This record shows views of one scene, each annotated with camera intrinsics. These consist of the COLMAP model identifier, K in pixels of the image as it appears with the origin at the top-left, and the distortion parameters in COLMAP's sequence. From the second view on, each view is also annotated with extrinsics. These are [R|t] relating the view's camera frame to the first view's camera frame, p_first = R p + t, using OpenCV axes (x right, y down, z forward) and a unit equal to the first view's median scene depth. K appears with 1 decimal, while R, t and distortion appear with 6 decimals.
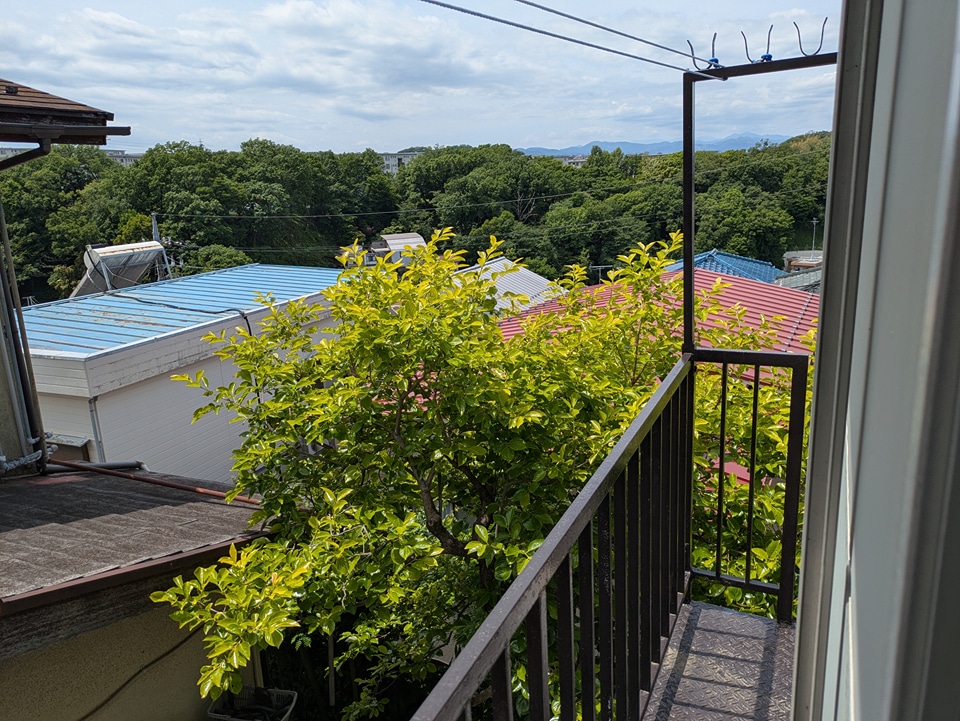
lens RADIAL K [[709.3, 0, 466.0], [0, 709.3, 355.6], [0, 0, 1]] dist [0.058757, -0.058395]
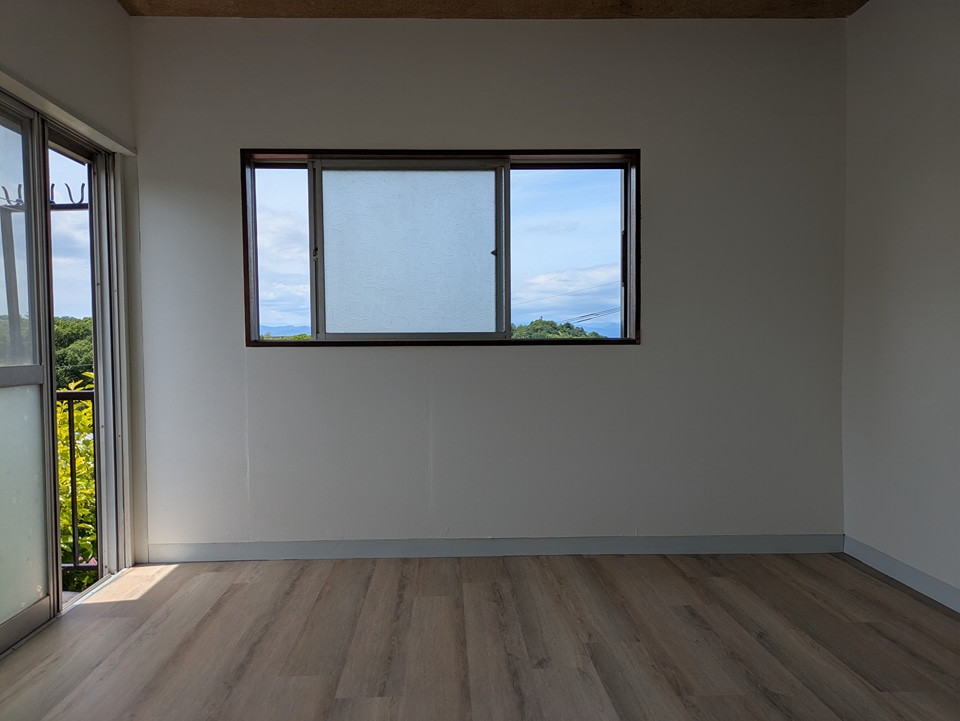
lens RADIAL K [[709.3, 0, 466.0], [0, 709.3, 355.6], [0, 0, 1]] dist [0.058757, -0.058395]
pose [[0.877144, 0.031828, 0.479172, 0.041613], [0.087845, 0.970331, -0.225257, 0.032032], [-0.472125, 0.239675, 0.848324, -0.063736]]
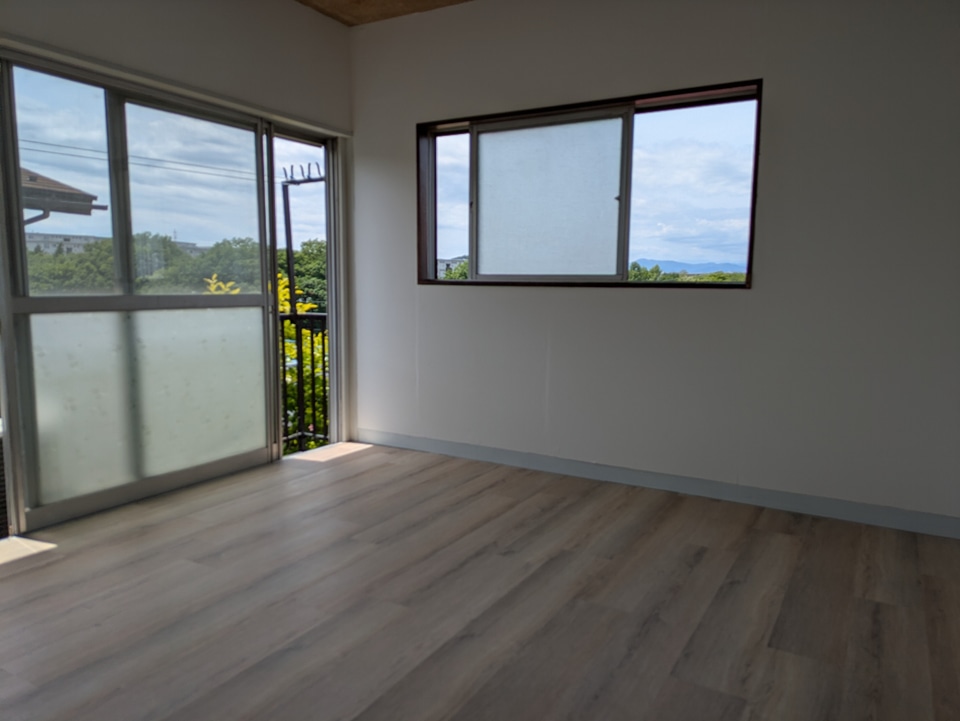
lens RADIAL K [[707.3, 0, 472.6], [0, 707.3, 355.0], [0, 0, 1]] dist [0.051209, -0.043114]
pose [[0.996064, 0.062577, -0.062767, 0.095882], [-0.071123, 0.986911, -0.144736, 0.036693], [0.052888, 0.148631, 0.987477, -0.094676]]
